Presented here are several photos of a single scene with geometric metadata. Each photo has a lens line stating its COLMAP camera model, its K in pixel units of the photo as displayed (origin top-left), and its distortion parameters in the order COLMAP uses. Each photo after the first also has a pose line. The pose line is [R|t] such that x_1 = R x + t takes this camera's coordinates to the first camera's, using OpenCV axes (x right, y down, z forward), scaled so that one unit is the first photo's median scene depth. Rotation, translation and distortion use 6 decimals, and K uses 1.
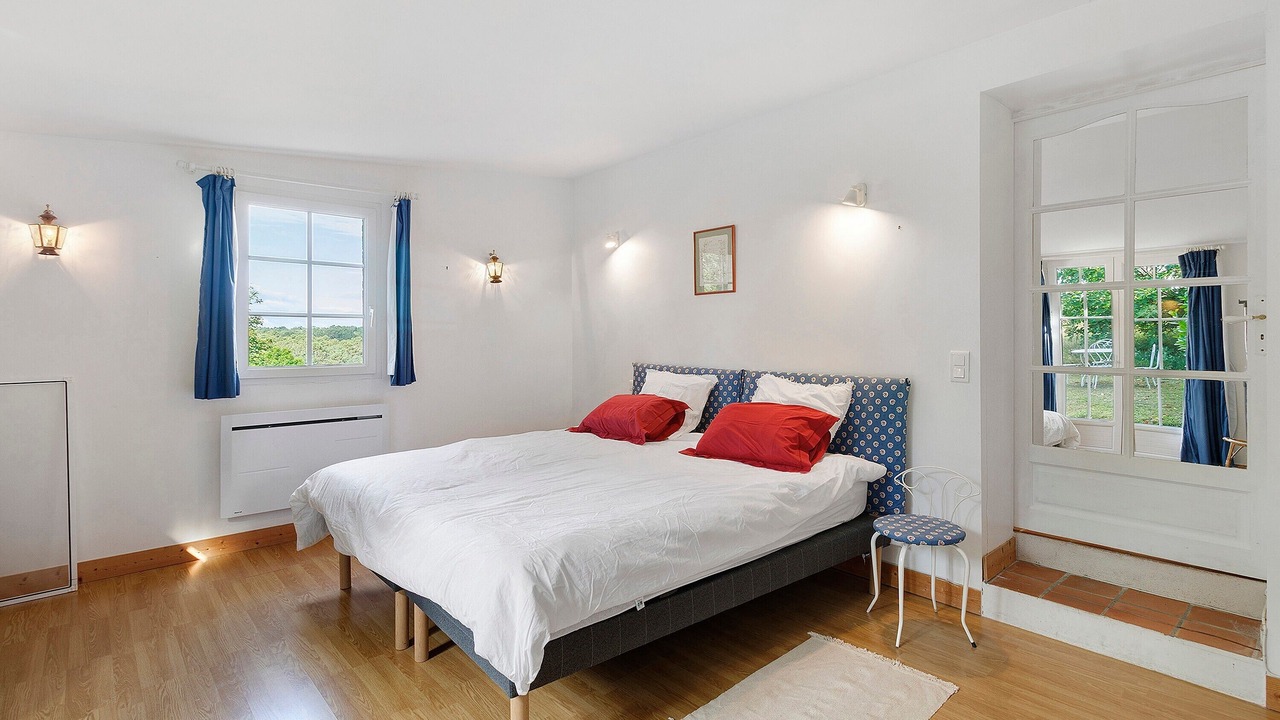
lens RADIAL K [[607.3, 0, 645.3], [0, 607.3, 349.7], [0, 0, 1]] dist [0.001090, -0.000098]
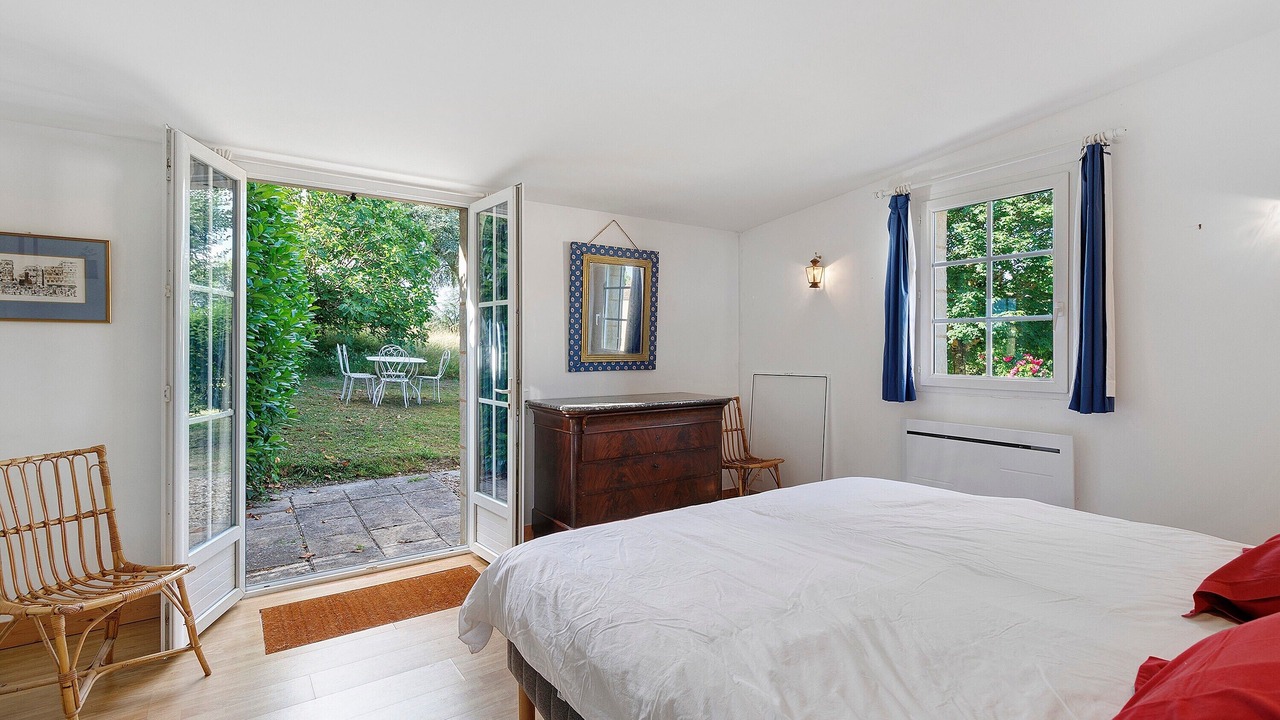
lens RADIAL K [[607.3, 0, 645.3], [0, 607.3, 349.7], [0, 0, 1]] dist [0.001090, -0.000098]
pose [[-0.141884, 0.006364, -0.989863, 0.444704], [-0.017660, 0.999804, 0.008960, -0.014273], [0.989726, 0.018753, -0.141744, 0.728915]]
